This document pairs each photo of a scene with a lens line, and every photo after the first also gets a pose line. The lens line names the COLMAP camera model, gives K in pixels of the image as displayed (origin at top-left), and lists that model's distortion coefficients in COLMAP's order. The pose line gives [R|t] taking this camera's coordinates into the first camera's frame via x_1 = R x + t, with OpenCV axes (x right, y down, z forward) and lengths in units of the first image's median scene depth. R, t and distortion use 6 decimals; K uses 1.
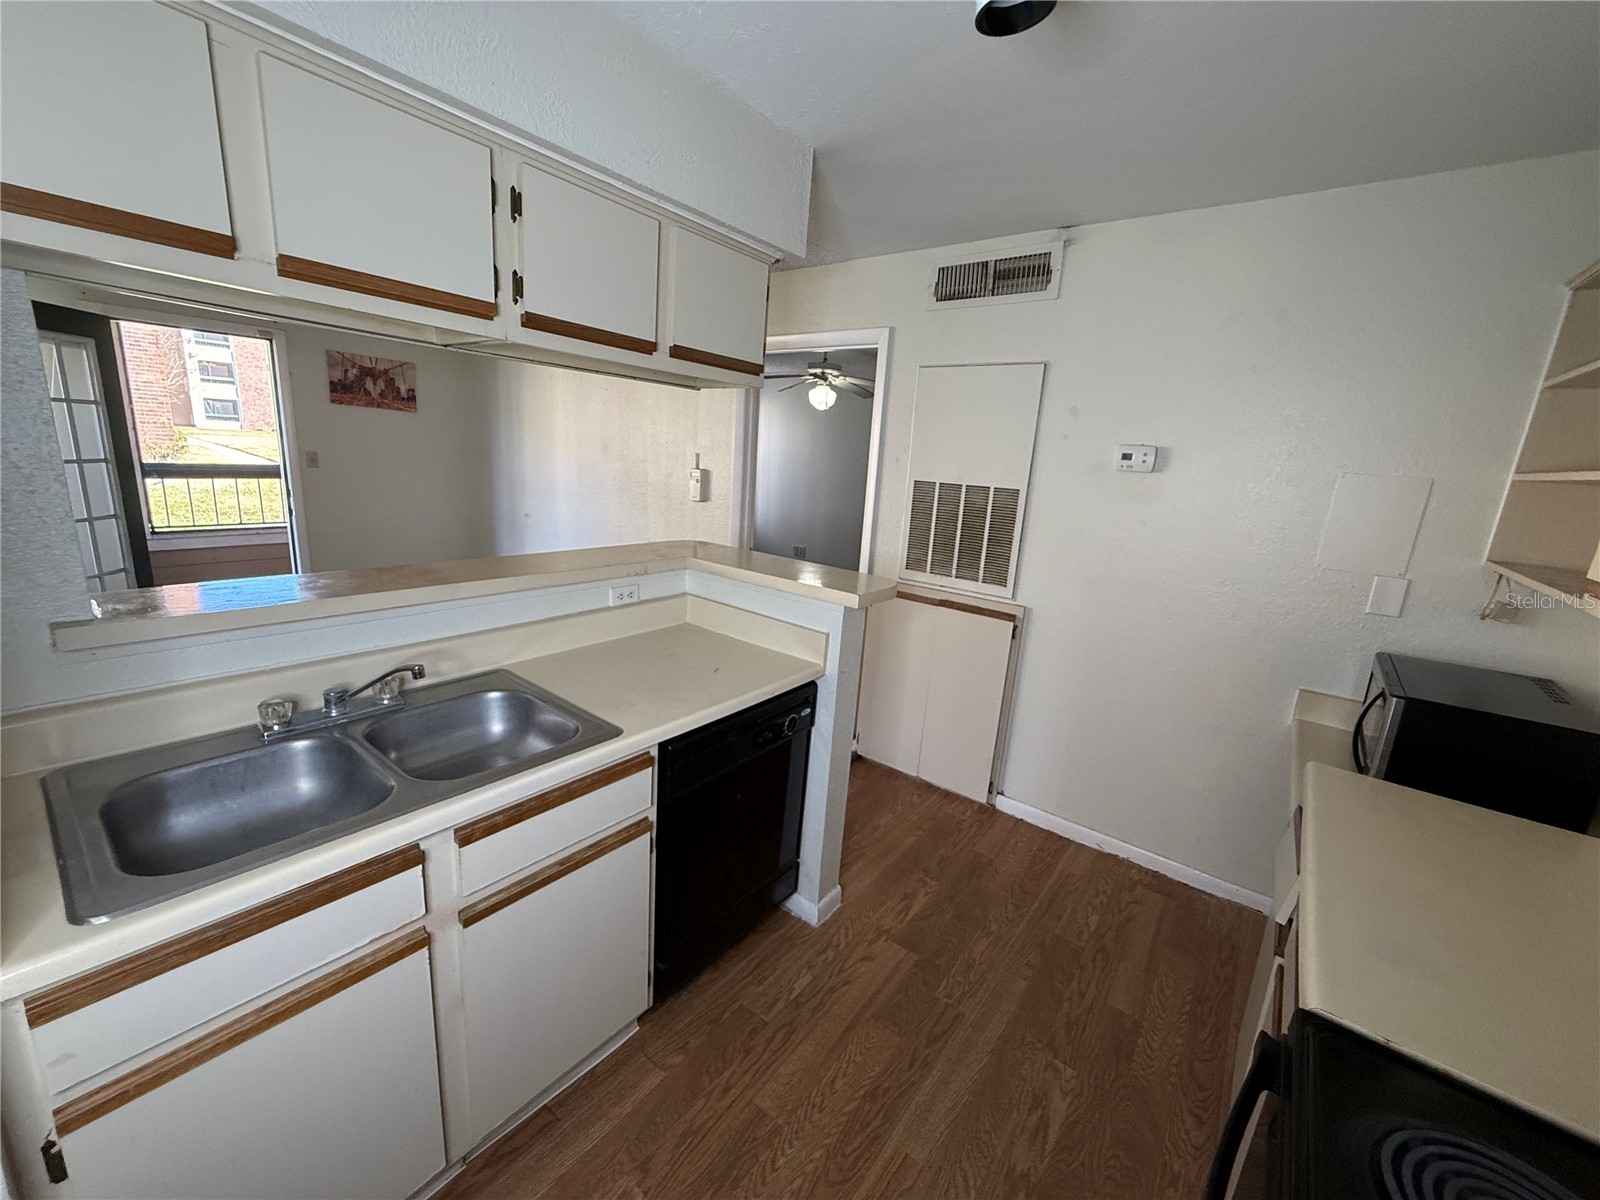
lens RADIAL K [[636.9, 0, 796.1], [0, 636.9, 603.0], [0, 0, 1]] dist [-0.000183, 0.000366]
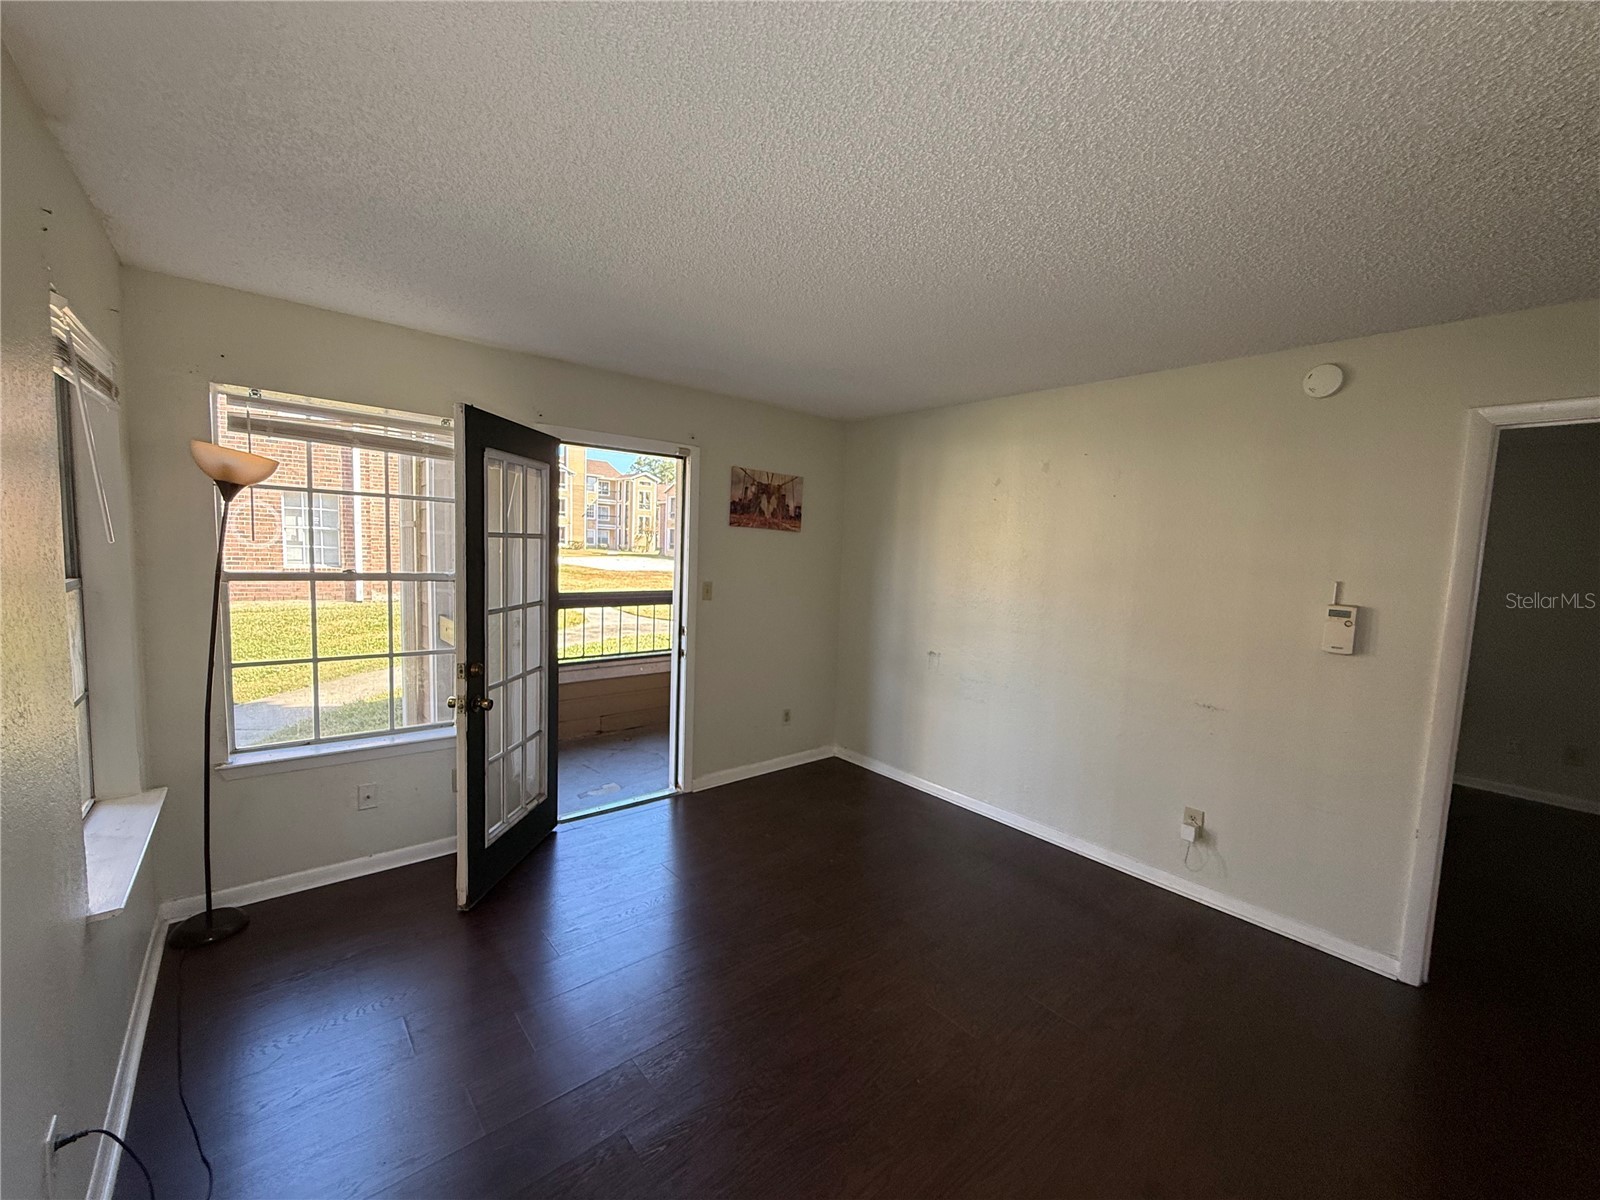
lens RADIAL K [[636.9, 0, 797.6], [0, 636.9, 602.4], [0, 0, 1]] dist [-0.000183, 0.000366]
pose [[0.979535, -0.010687, -0.200989, -0.877369], [-0.020607, 0.988017, -0.152966, -0.154825], [0.200215, 0.153977, 0.967577, 0.384032]]
